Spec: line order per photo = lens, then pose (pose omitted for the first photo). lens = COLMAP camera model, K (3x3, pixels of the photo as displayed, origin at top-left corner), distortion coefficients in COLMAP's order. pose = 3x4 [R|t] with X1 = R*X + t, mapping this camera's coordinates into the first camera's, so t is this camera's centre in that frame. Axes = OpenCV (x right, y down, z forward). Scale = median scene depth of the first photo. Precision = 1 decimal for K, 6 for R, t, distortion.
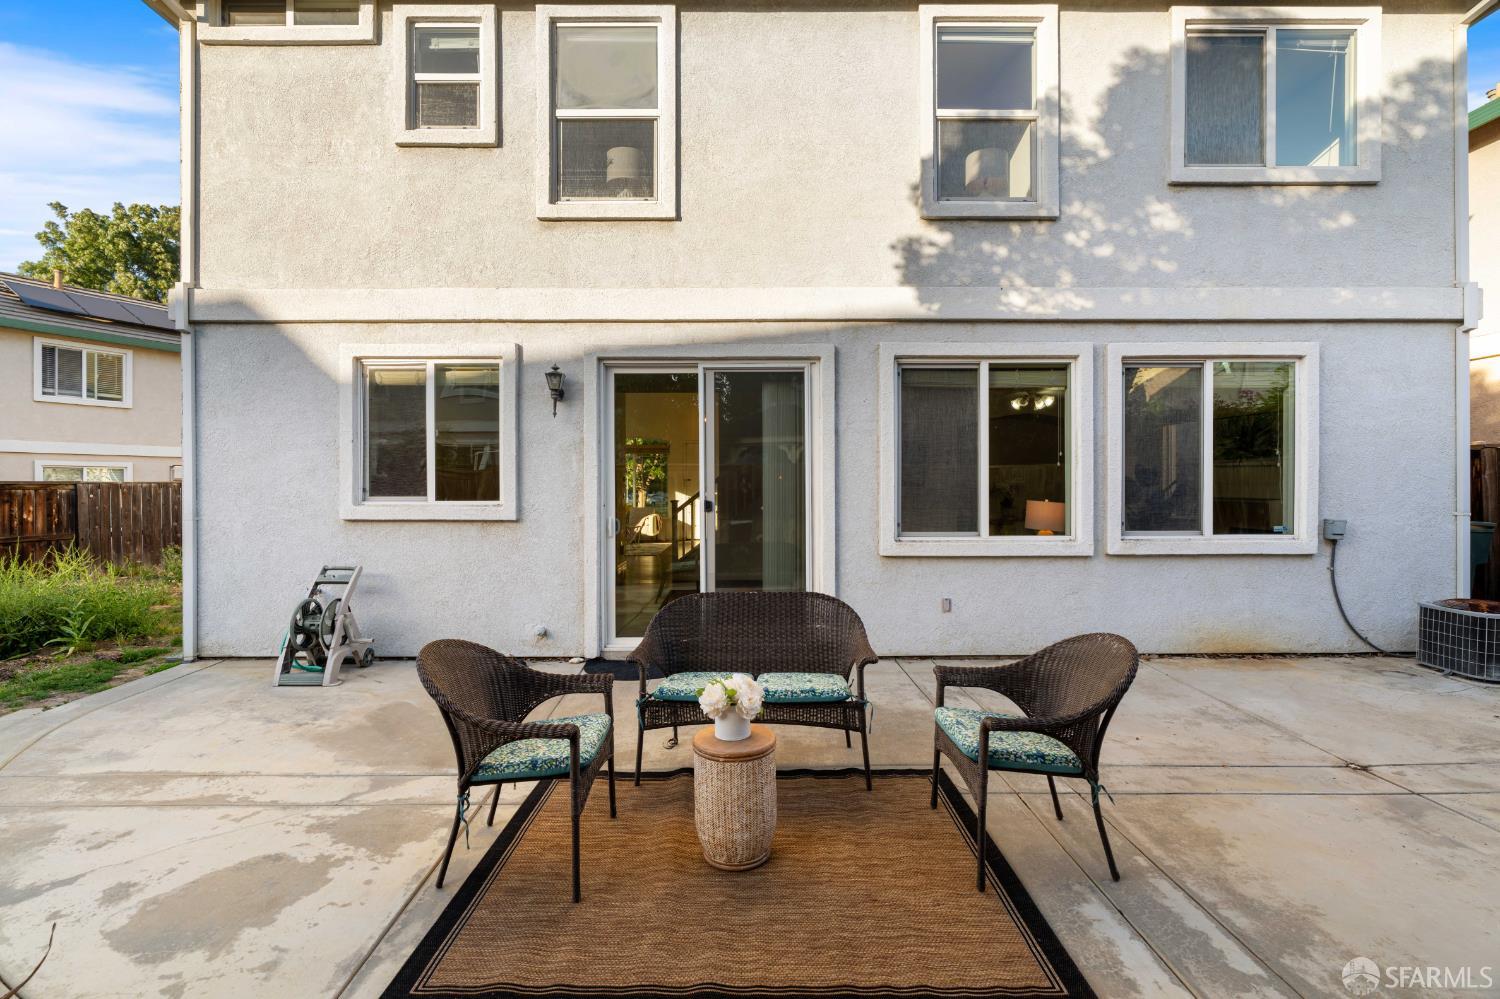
lens RADIAL K [[683.6, 0, 750.8], [0, 683.6, 495.9], [0, 0, 1]] dist [-0.004588, 0.001762]
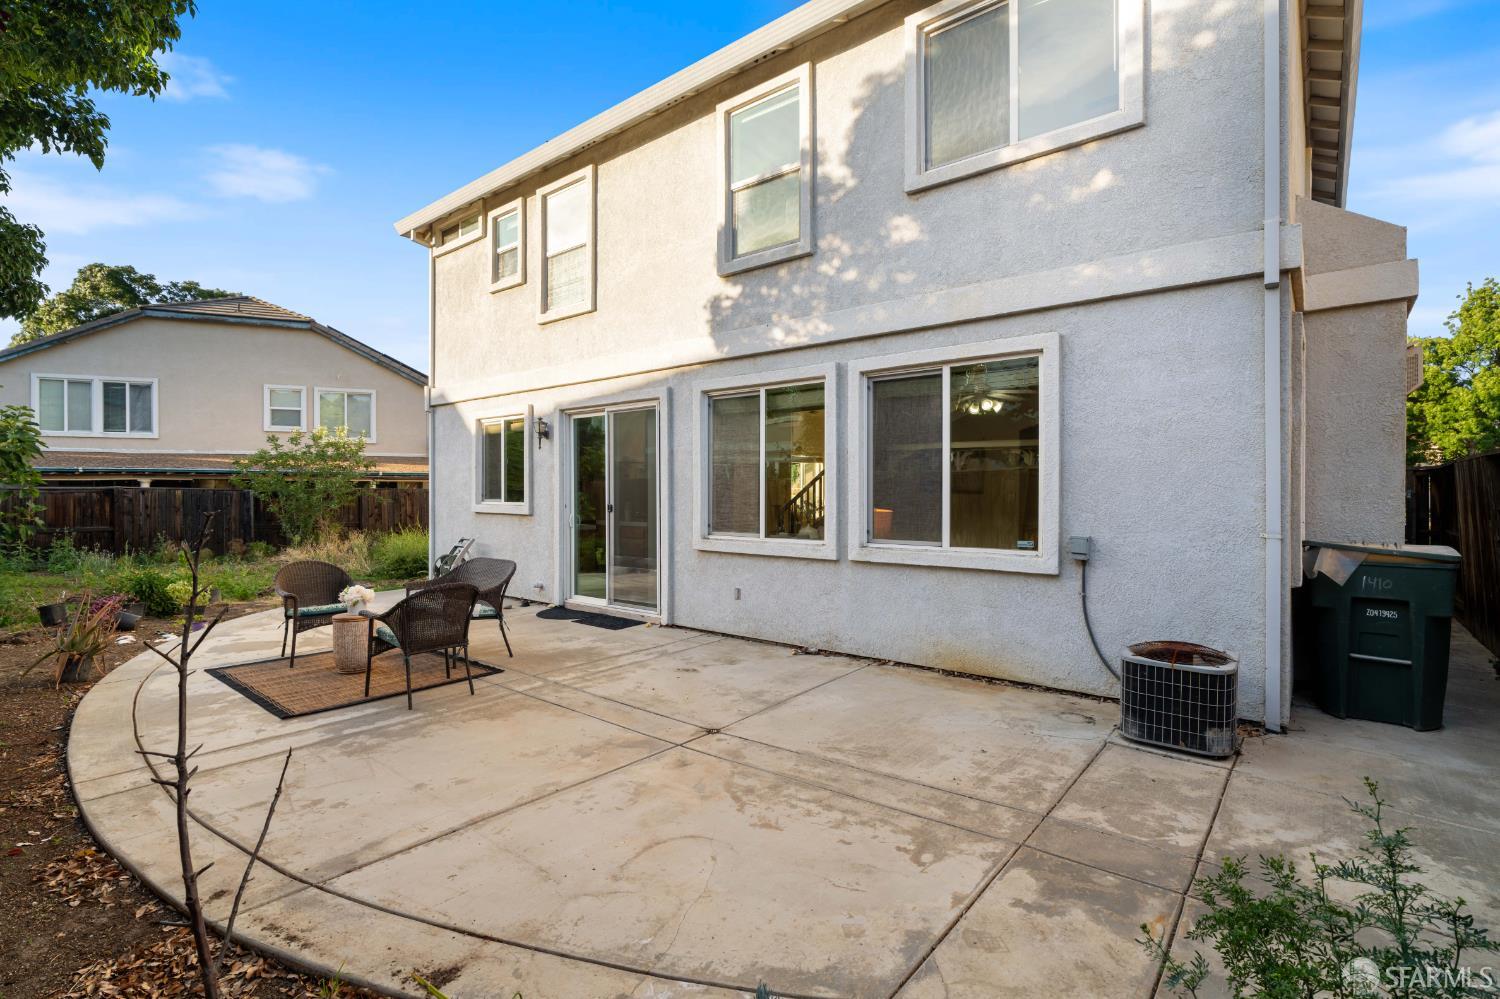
lens RADIAL K [[716.5, 0, 742.5], [0, 716.5, 496.4], [0, 0, 1]] dist [0.011420, -0.000822]
pose [[0.762188, 0.006569, -0.647322, 1.118084], [-0.007850, 0.999969, 0.000904, -0.012906], [0.647308, 0.004393, 0.762216, 0.039449]]
